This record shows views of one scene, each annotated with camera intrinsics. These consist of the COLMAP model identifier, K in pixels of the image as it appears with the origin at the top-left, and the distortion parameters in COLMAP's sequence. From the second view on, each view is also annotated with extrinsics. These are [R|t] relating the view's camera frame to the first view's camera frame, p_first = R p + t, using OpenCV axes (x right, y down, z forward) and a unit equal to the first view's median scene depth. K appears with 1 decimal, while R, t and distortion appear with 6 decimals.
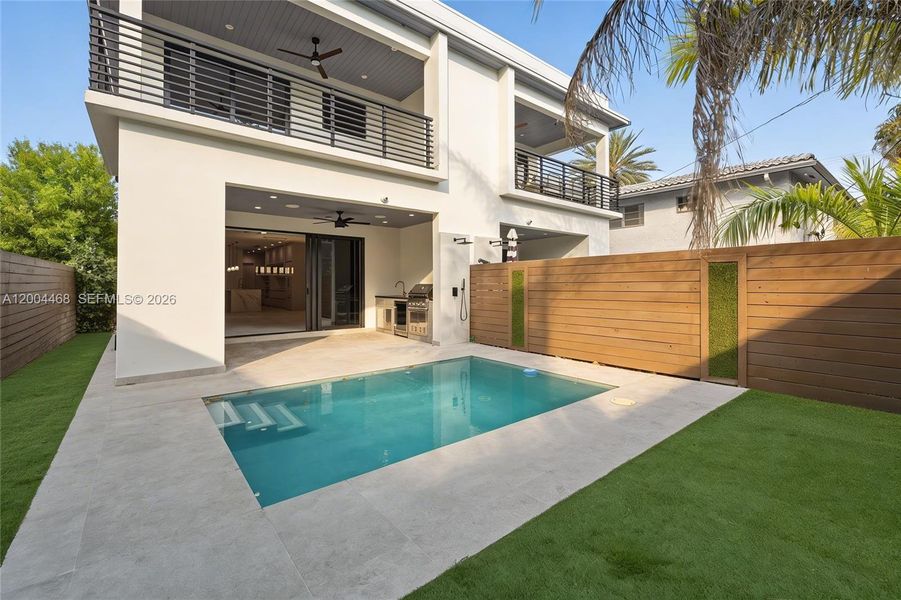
lens RADIAL K [[382.1, 0, 448.8], [0, 382.1, 284.9], [0, 0, 1]] dist [-0.001942, -0.000042]
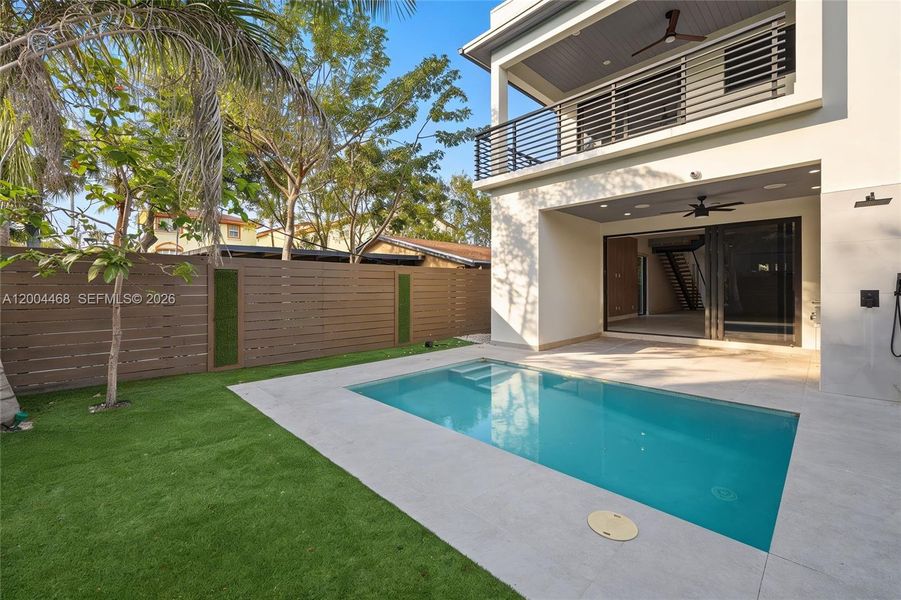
lens RADIAL K [[374.3, 0, 447.8], [0, 374.3, 290.5], [0, 0, 1]] dist [-0.002759, -0.000336]
pose [[0.103261, 0.010233, -0.994602, 0.474800], [0.006172, 0.999921, 0.010929, -0.002685], [0.994635, -0.007267, 0.103190, 0.382161]]
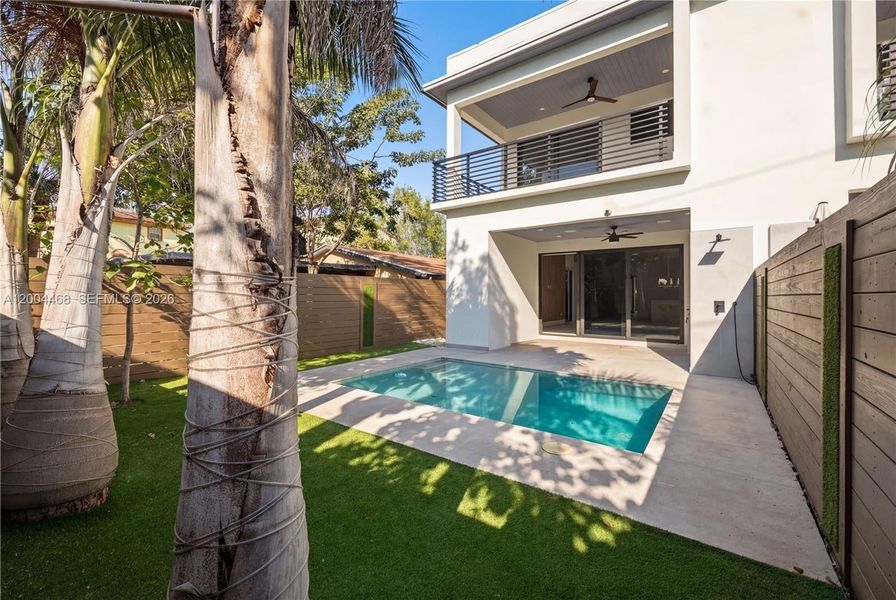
lens RADIAL K [[372.2, 0, 445.3], [0, 372.2, 290.6], [0, 0, 1]] dist [-0.002759, -0.000336]
pose [[0.259315, -0.010393, -0.965737, 0.588010], [-0.005456, 0.999910, -0.012226, -0.003178], [0.965778, 0.008439, 0.259235, 0.304738]]
